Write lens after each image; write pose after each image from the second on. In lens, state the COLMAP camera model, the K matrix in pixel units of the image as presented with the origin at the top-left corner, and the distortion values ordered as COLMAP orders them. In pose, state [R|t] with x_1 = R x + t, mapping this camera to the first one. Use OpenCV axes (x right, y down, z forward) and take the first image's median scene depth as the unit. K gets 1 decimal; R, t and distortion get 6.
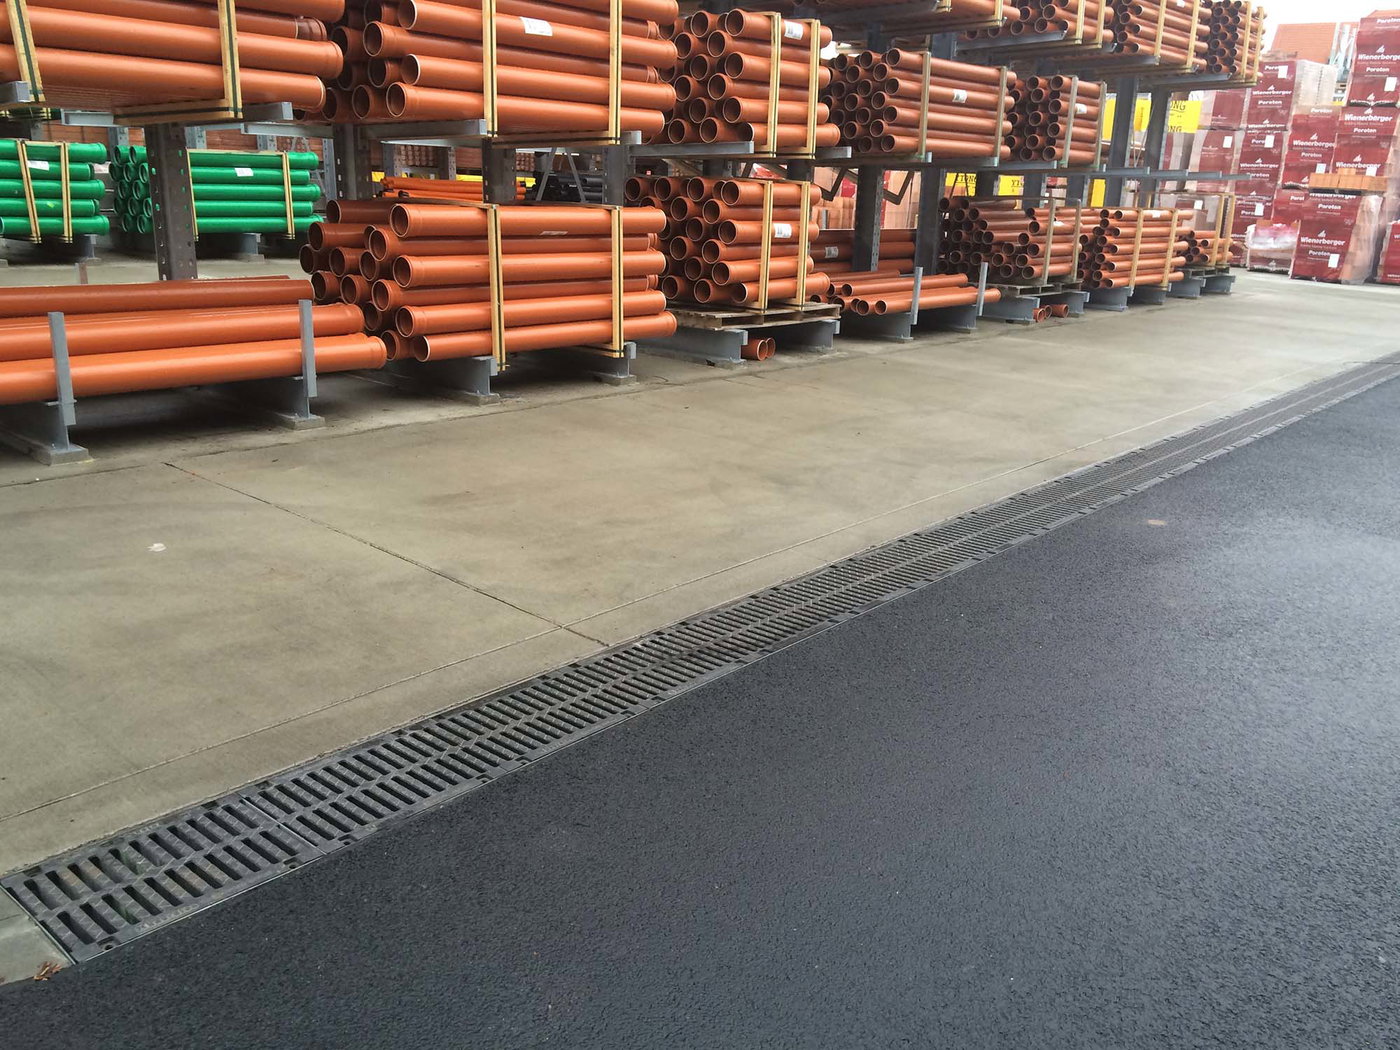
lens RADIAL K [[1160.5, 0, 698.8], [0, 1160.5, 516.2], [0, 0, 1]] dist [0.101468, -0.147422]
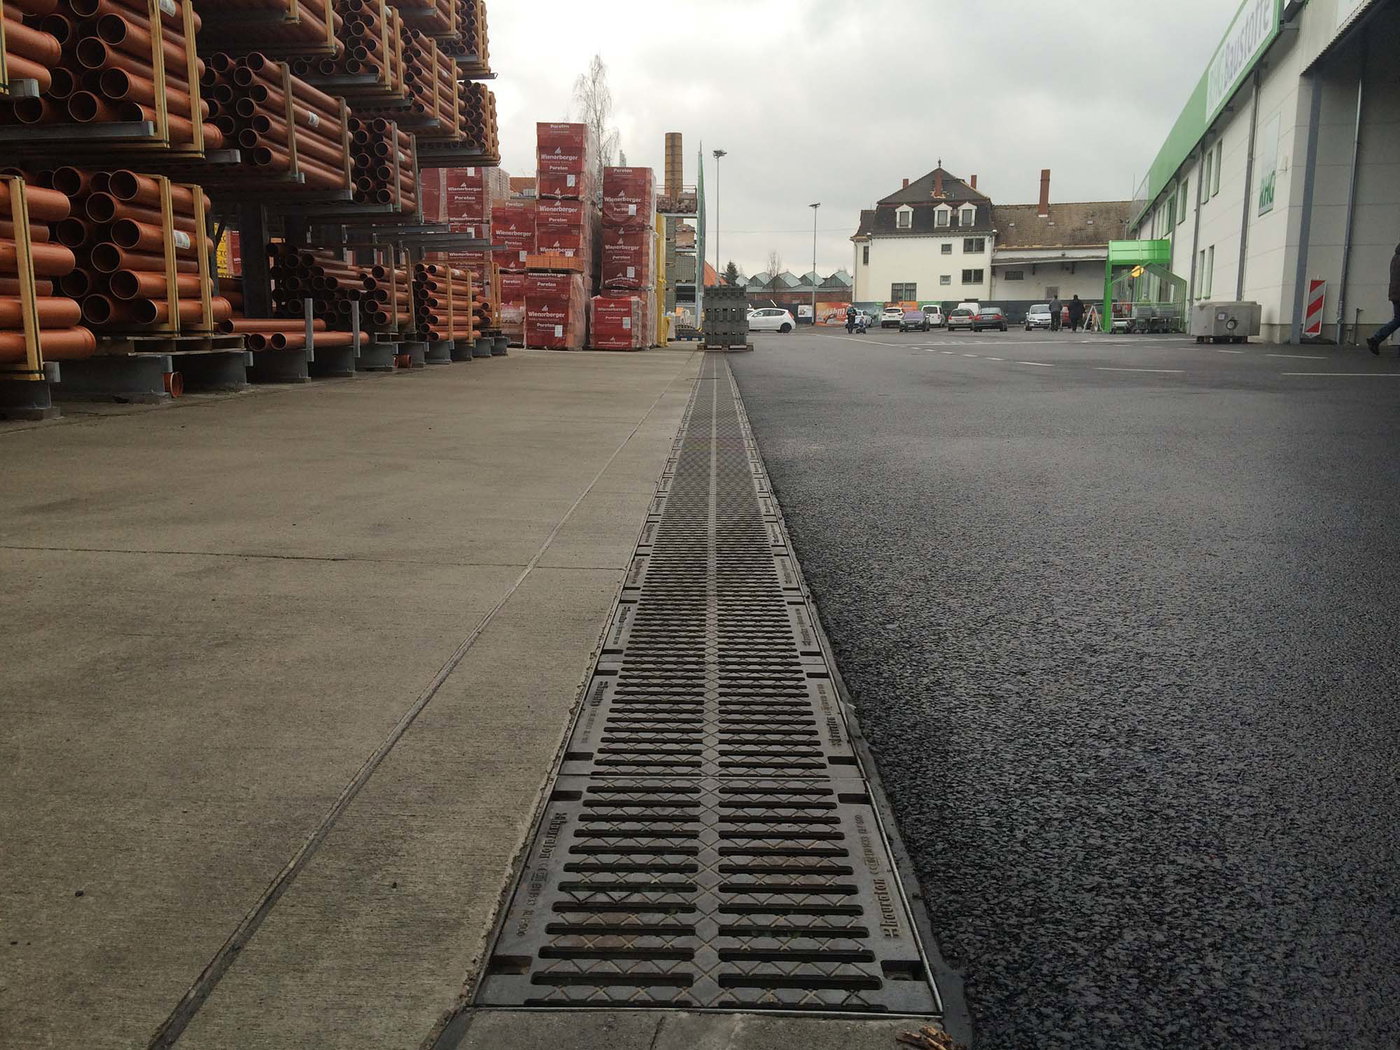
lens RADIAL K [[1160.5, 0, 698.8], [0, 1160.5, 516.2], [0, 0, 1]] dist [0.101468, -0.147422]
pose [[0.761112, -0.131659, 0.635118, -0.134801], [0.196259, 0.980029, -0.032033, 0.029626], [-0.618216, 0.149028, 0.771751, 0.105906]]
